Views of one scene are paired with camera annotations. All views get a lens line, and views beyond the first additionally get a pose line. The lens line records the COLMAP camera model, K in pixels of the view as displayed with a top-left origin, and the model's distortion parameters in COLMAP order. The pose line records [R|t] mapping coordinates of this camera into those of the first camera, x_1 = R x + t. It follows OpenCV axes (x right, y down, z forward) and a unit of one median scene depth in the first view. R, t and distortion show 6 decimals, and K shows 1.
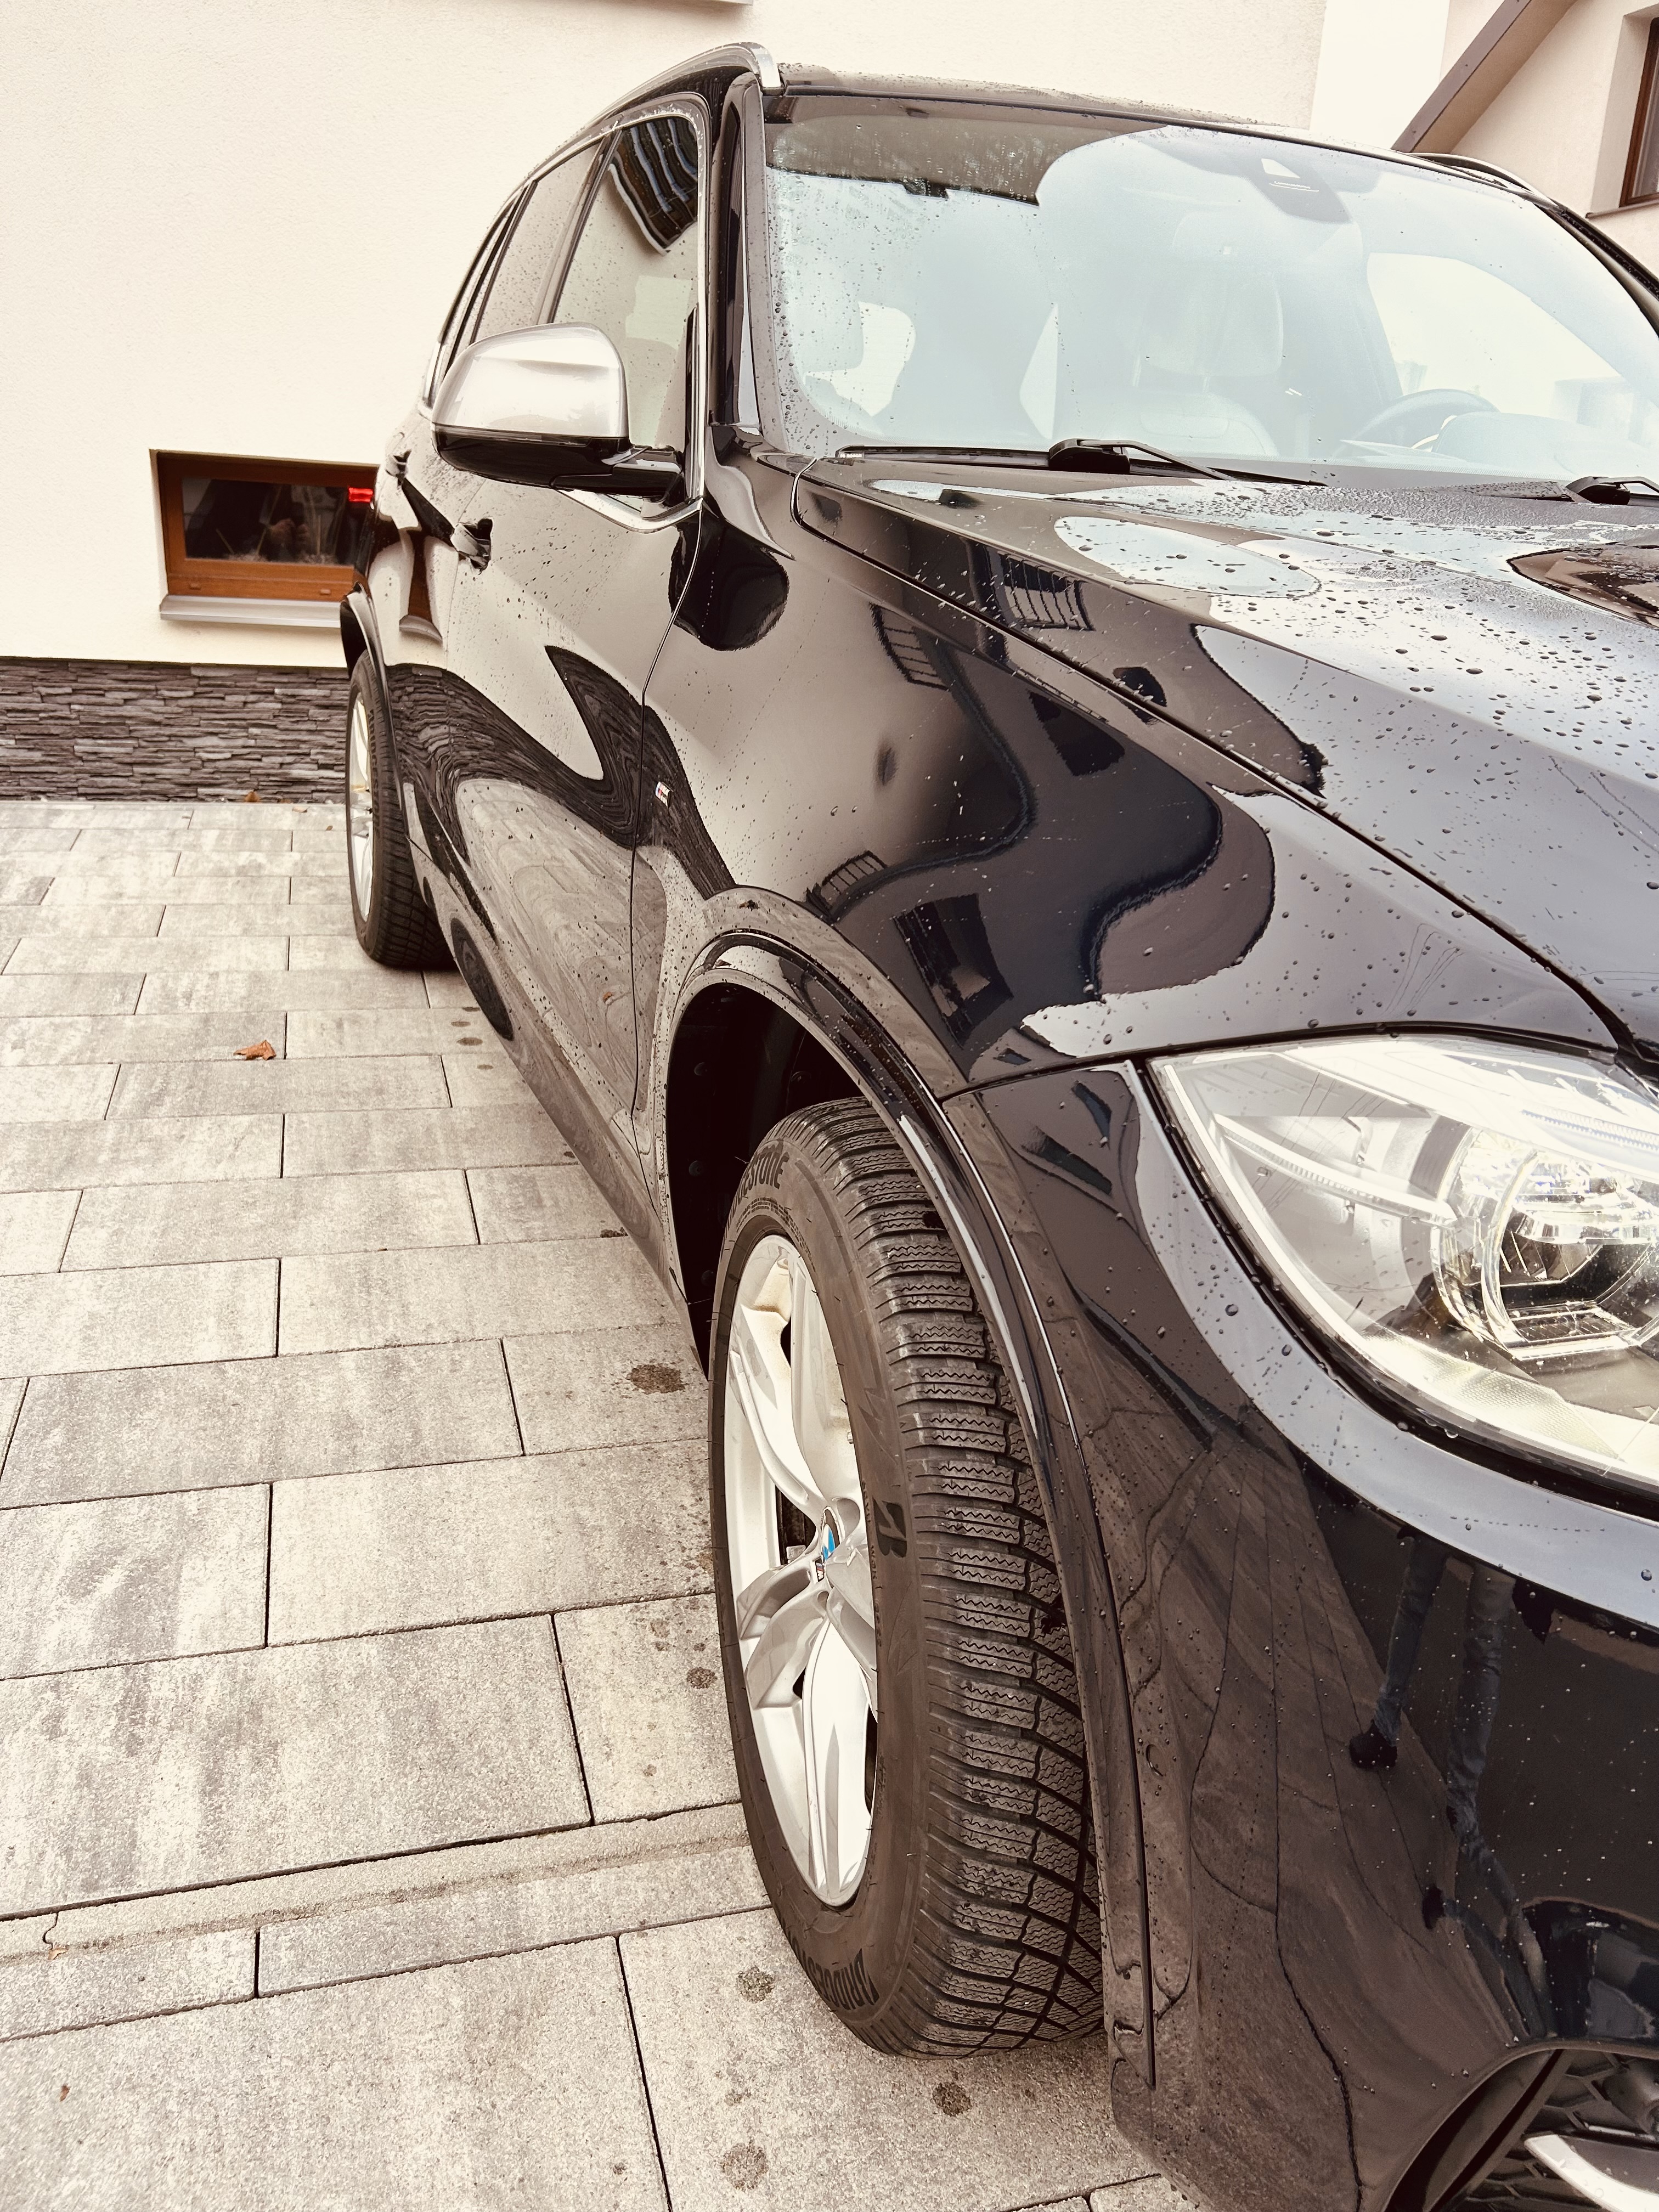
lens RADIAL K [[1700.5, 0, 829.5], [0, 1700.5, 1106.0], [0, 0, 1]] dist [0.041050, -0.008012]
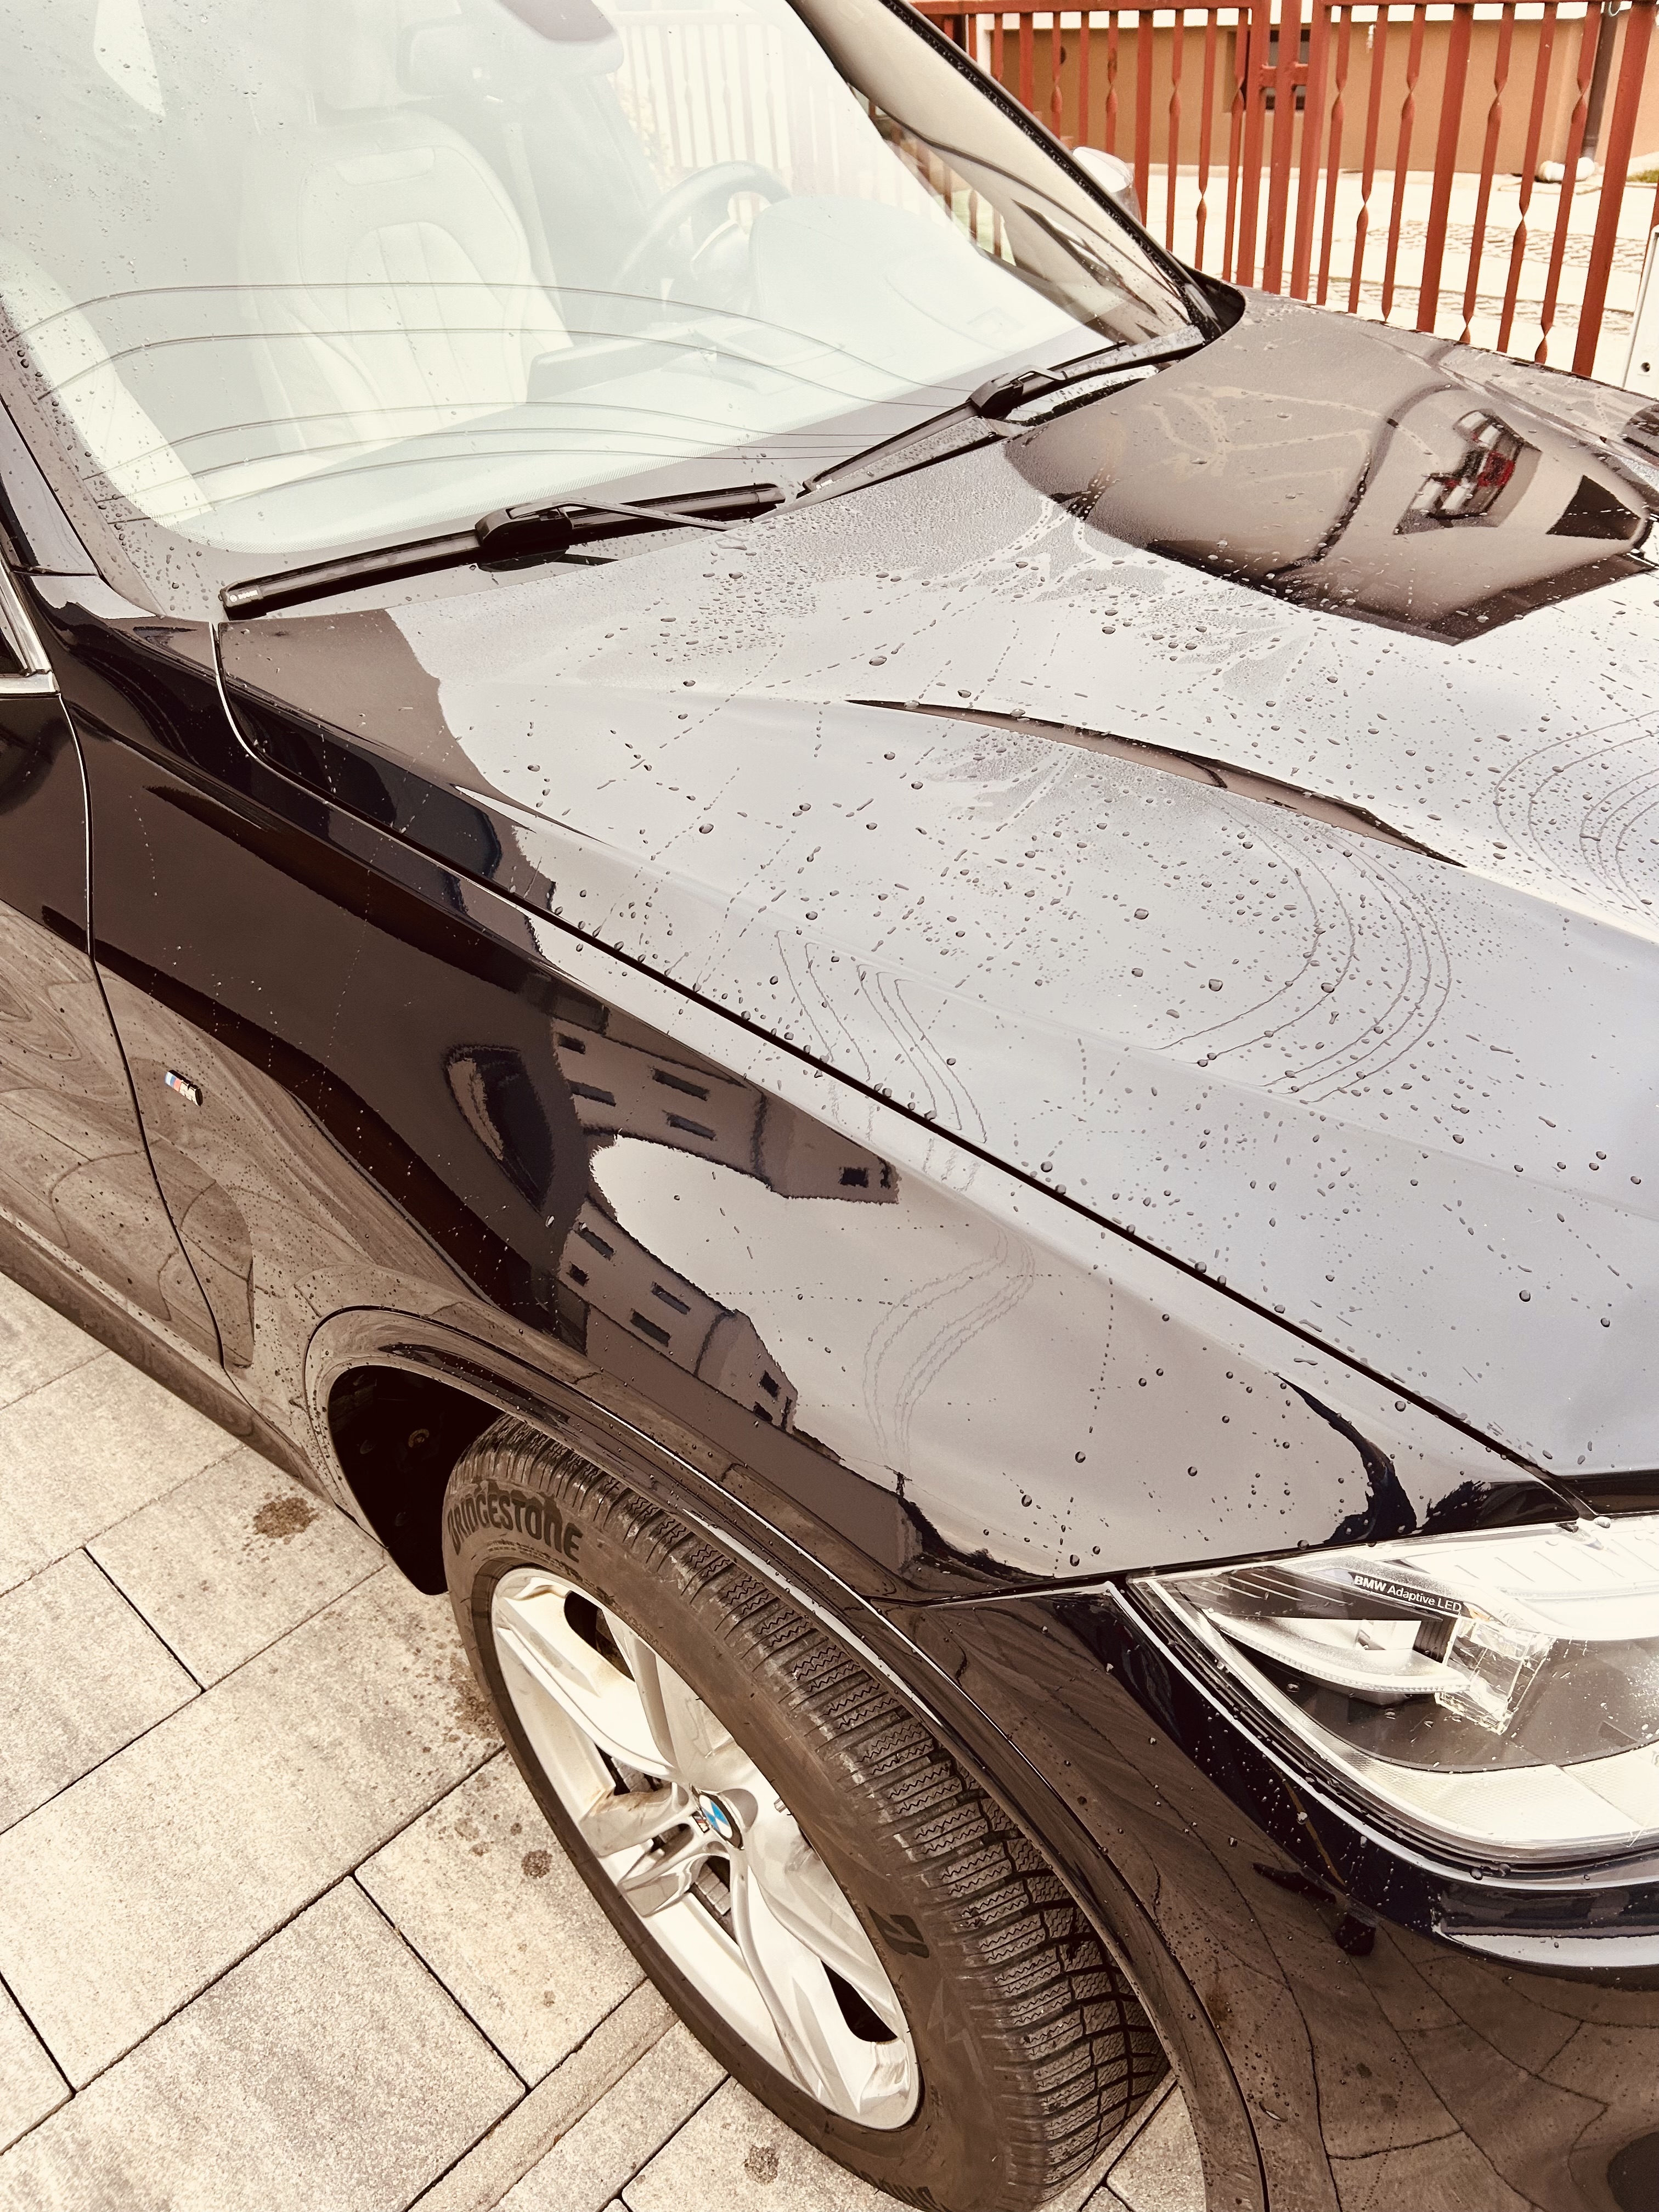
lens RADIAL K [[1700.5, 0, 829.5], [0, 1700.5, 1106.0], [0, 0, 1]] dist [0.041050, -0.008012]
pose [[0.863686, -0.367835, 0.344592, -0.159581], [0.256164, 0.909136, 0.328408, -0.508345], [-0.434081, -0.195370, 0.879434, 0.197031]]
